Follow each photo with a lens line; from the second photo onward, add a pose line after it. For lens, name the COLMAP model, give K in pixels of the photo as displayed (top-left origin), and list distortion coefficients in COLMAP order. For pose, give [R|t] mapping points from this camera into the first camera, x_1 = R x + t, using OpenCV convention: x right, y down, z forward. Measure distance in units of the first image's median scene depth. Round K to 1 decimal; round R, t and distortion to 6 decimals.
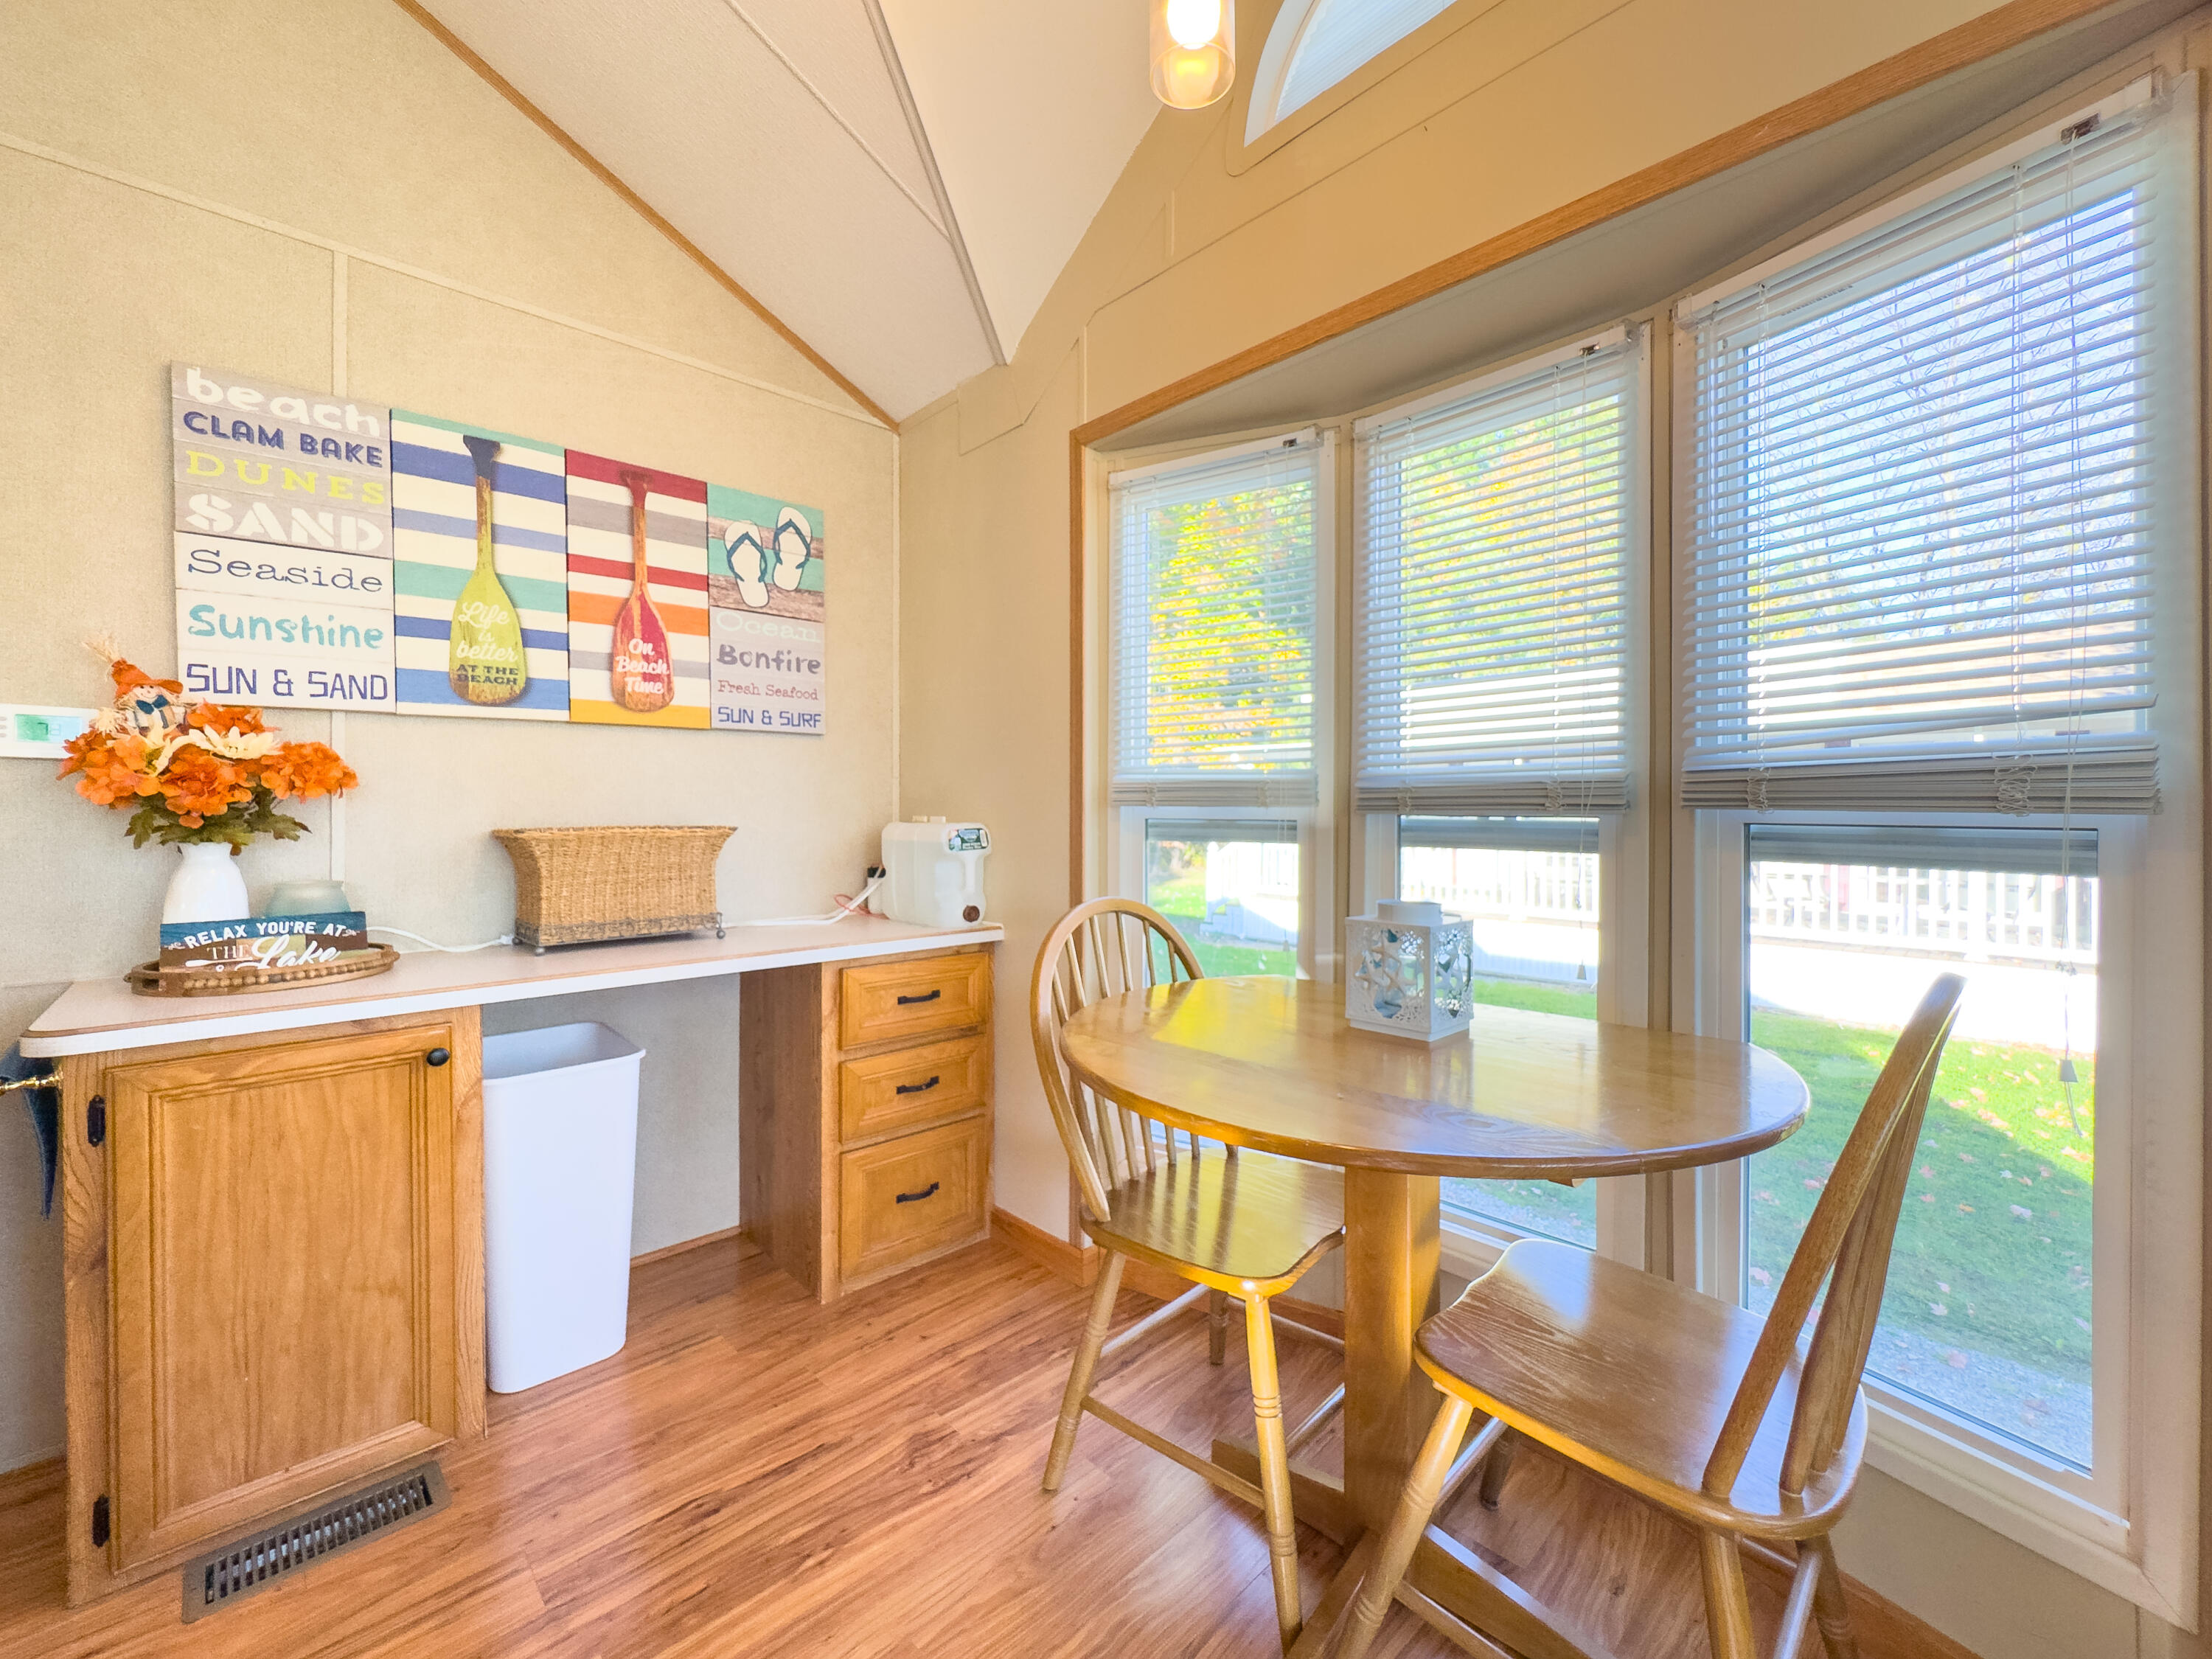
lens RADIAL K [[898.0, 0, 1109.5], [0, 898.0, 821.9], [0, 0, 1]] dist [-0.002678, -0.000181]
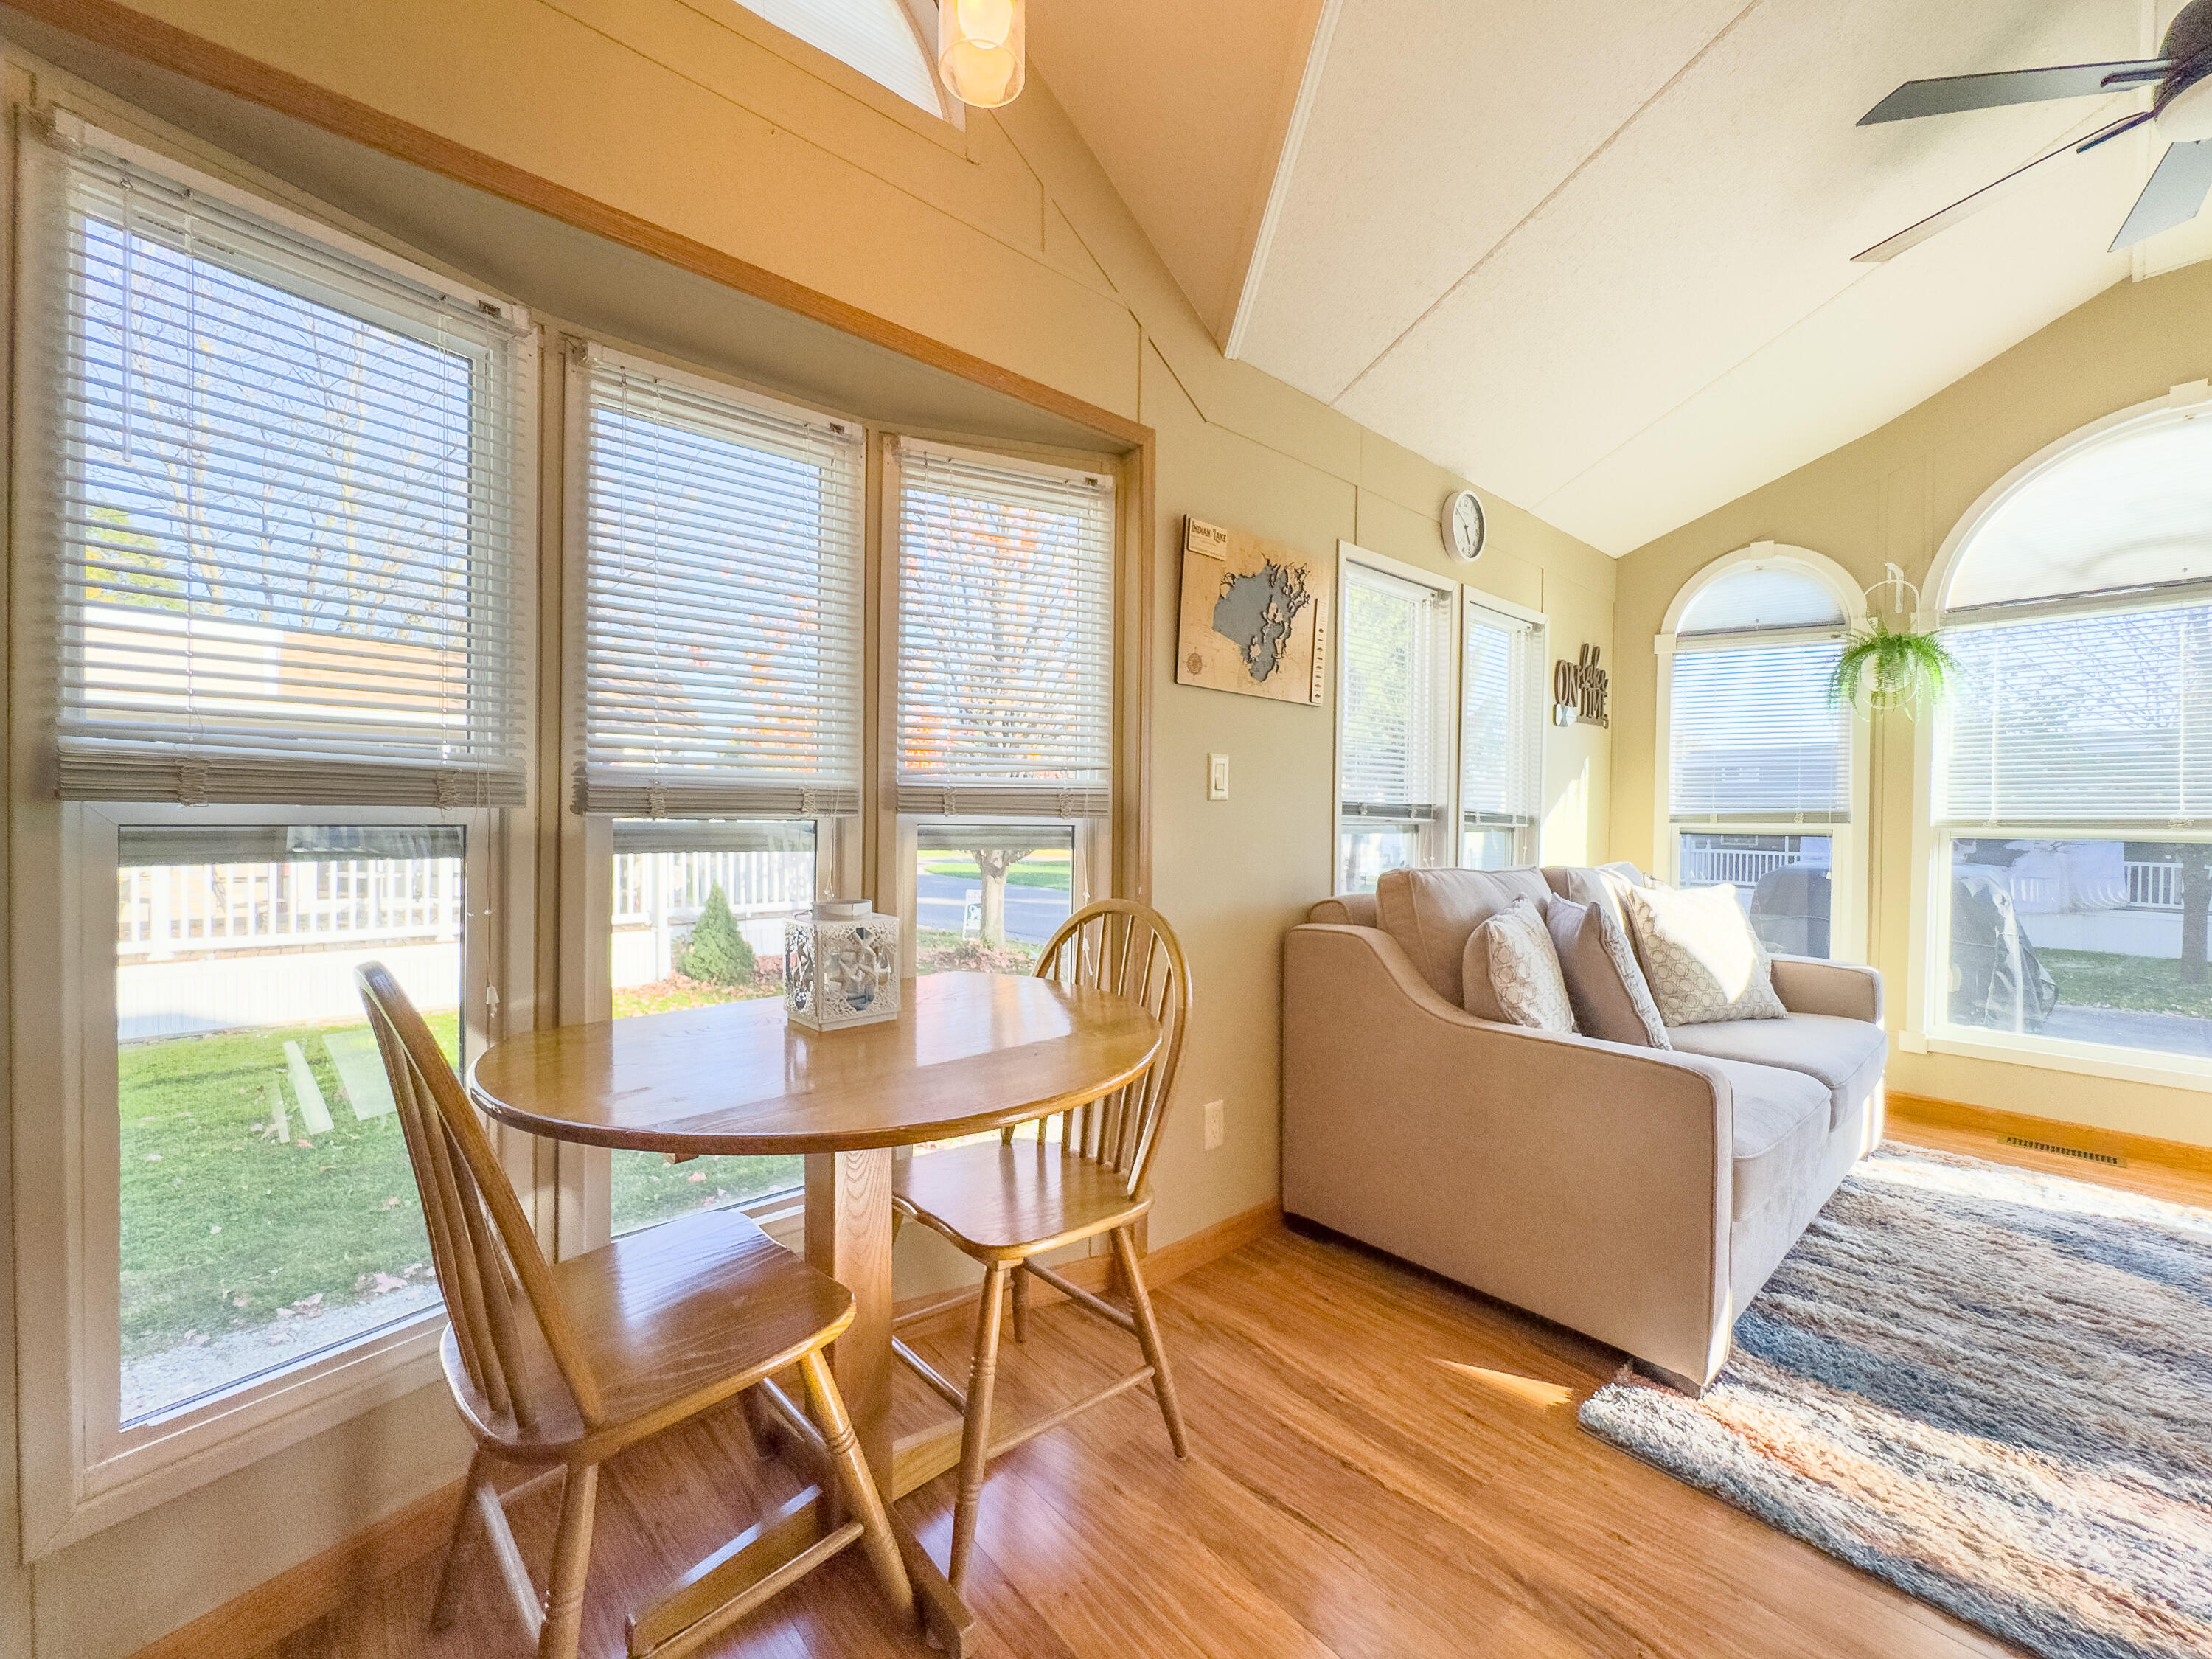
lens RADIAL K [[898.0, 0, 1109.5], [0, 898.0, 821.9], [0, 0, 1]] dist [-0.002678, -0.000181]
pose [[0.039411, -0.008414, 0.999188, -0.375131], [0.002568, 0.999962, 0.008320, -0.007473], [-0.999220, 0.002238, 0.039431, 0.344624]]
